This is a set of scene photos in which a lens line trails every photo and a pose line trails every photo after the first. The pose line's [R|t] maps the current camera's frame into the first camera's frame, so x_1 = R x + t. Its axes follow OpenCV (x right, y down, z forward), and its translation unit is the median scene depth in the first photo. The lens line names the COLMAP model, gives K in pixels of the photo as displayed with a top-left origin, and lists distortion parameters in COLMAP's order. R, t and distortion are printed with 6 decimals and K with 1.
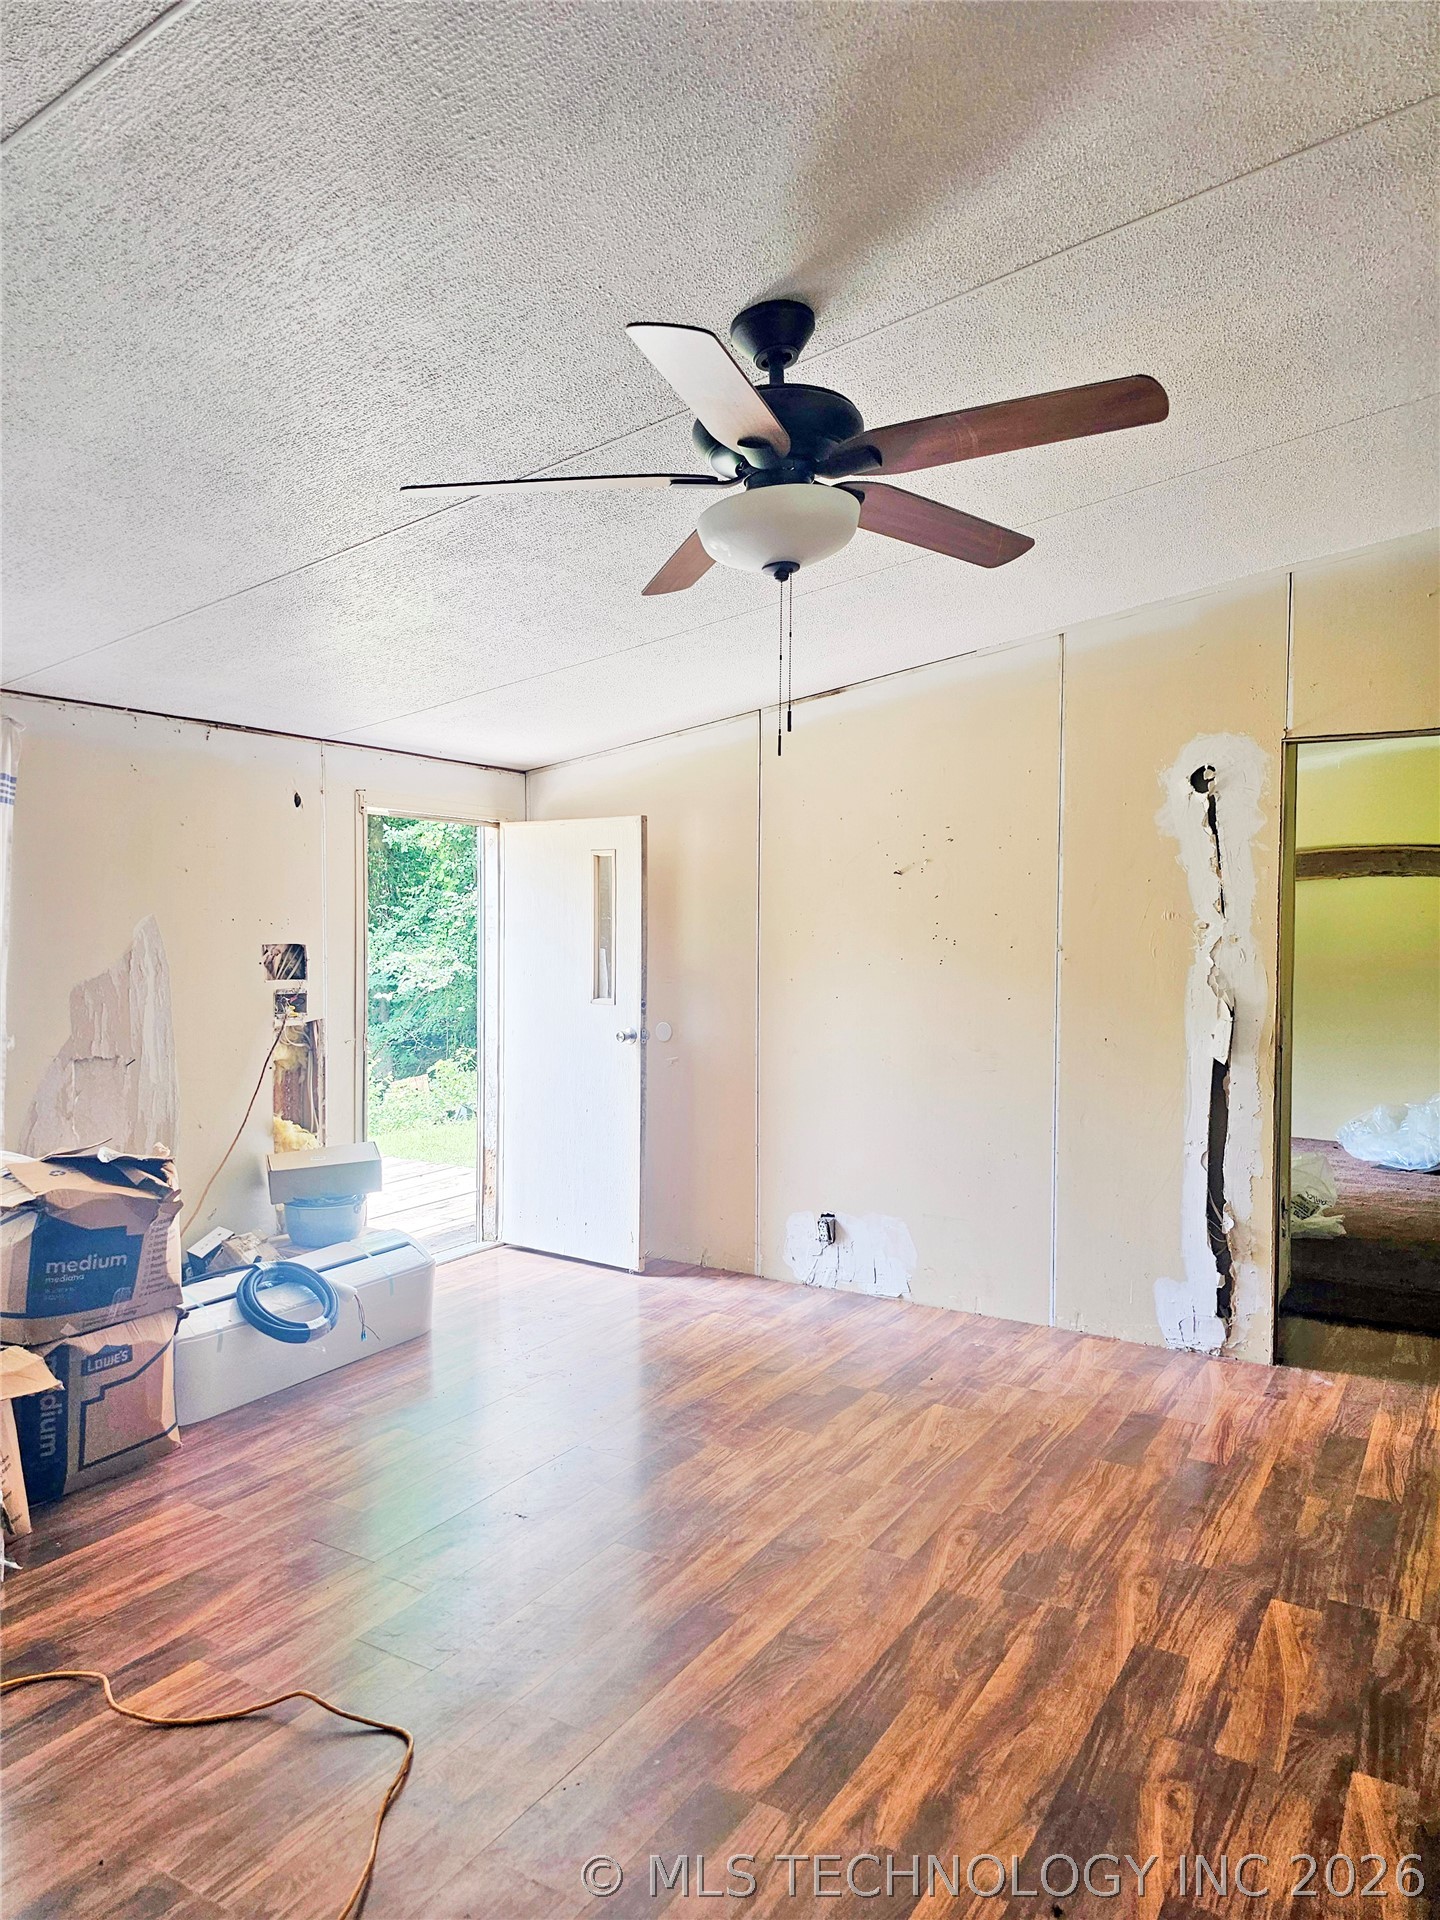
lens RADIAL K [[1293.2, 0, 717.3], [0, 1293.2, 957.4], [0, 0, 1]] dist [0.032501, -0.015443]
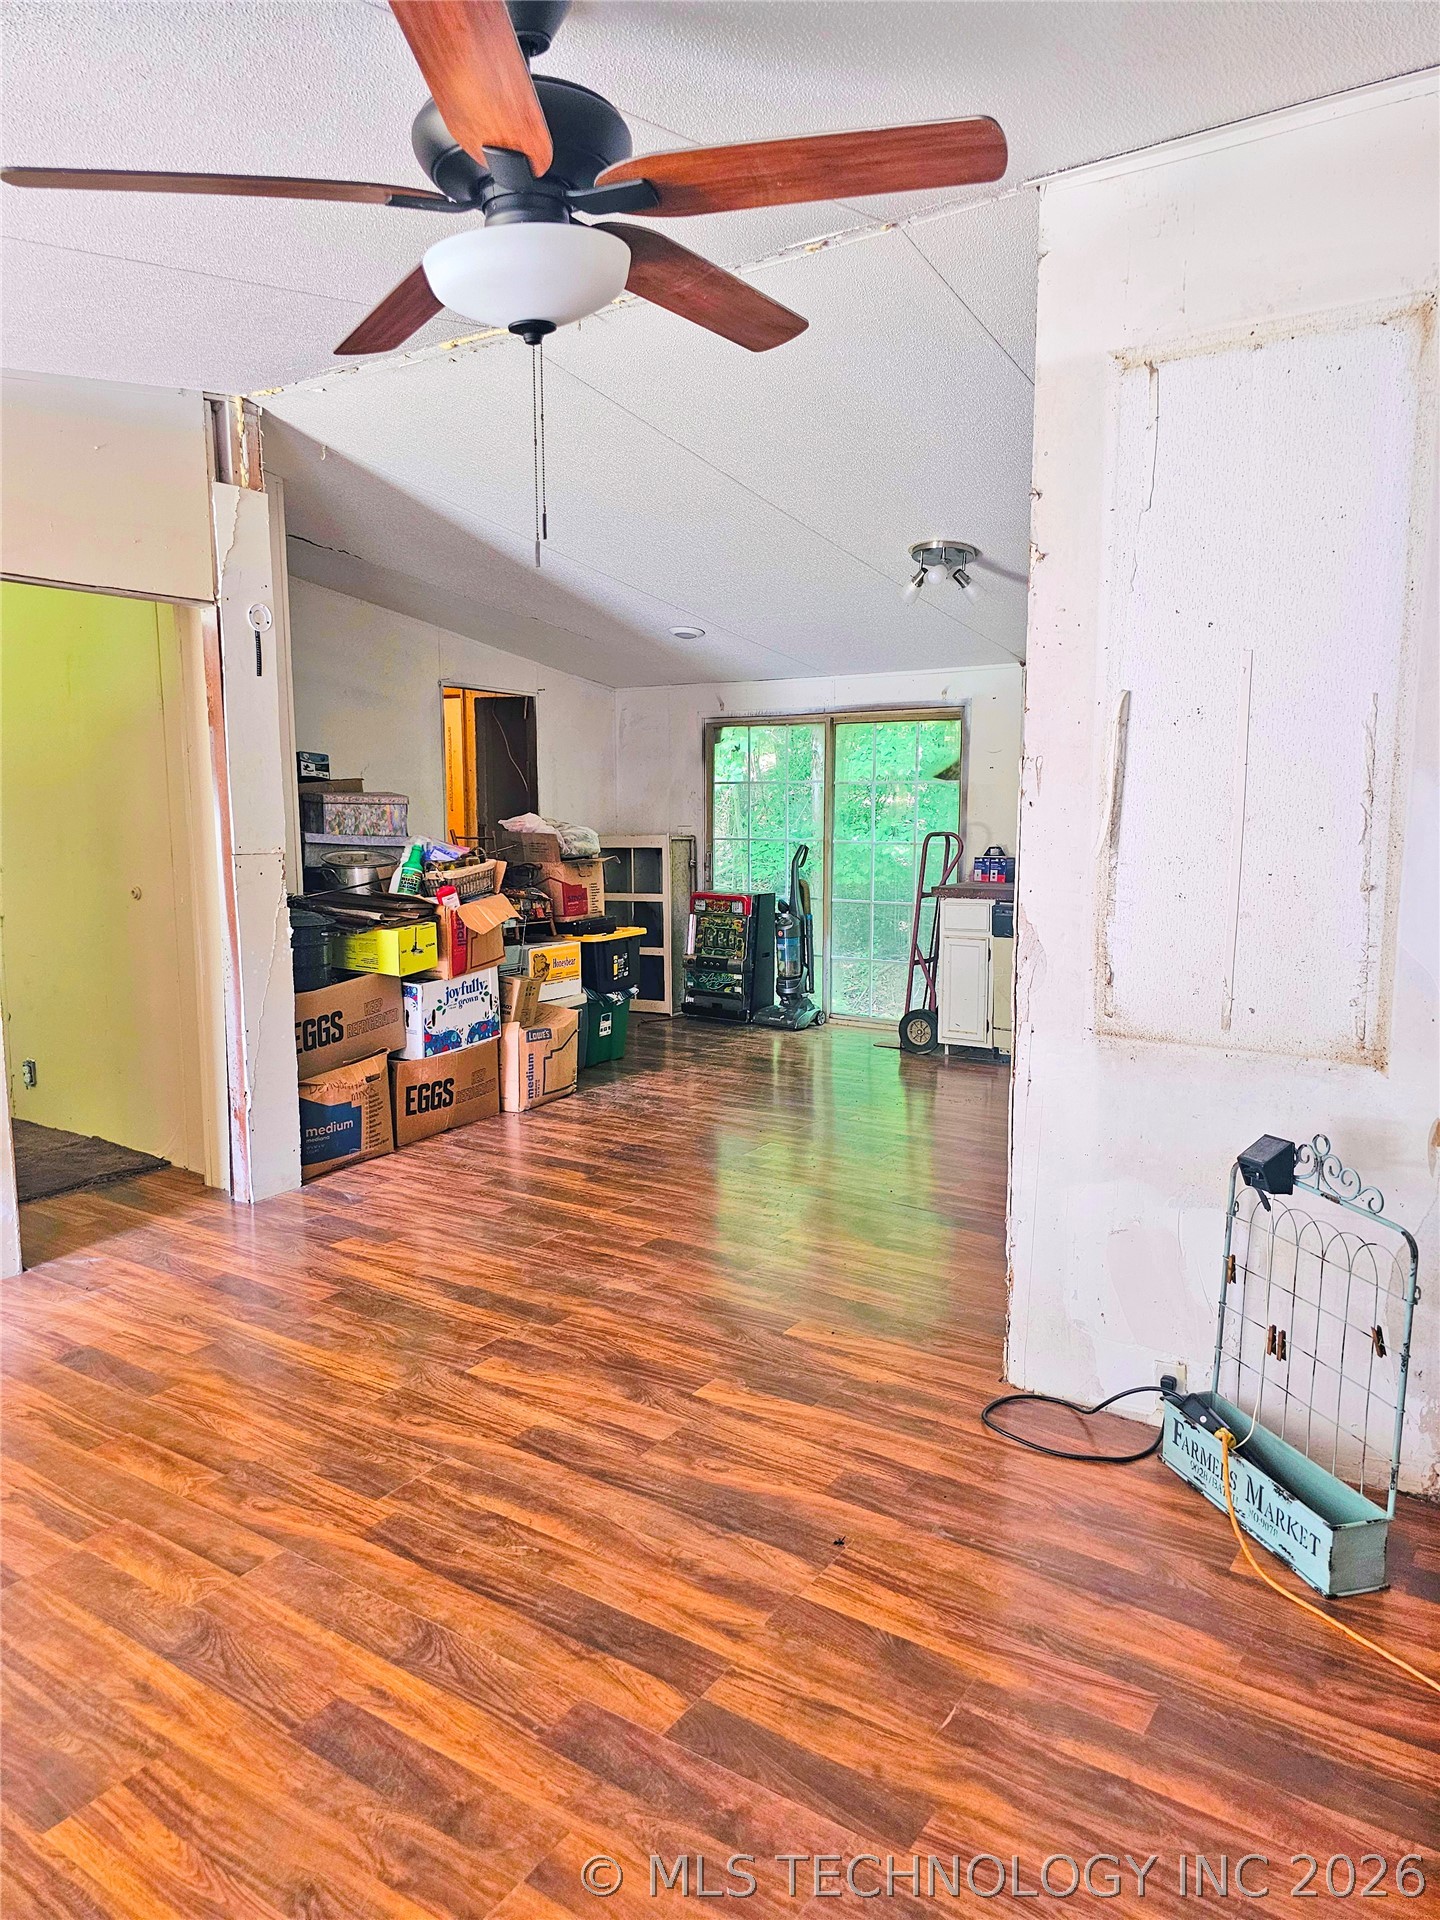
lens RADIAL K [[1293.2, 0, 718.2], [0, 1293.2, 966.3], [0, 0, 1]] dist [0.032501, -0.015443]
pose [[0.057776, -0.140731, 0.988361, -0.681606], [0.037077, 0.989634, 0.138745, -0.009227], [-0.997641, 0.028629, 0.062395, 0.750346]]
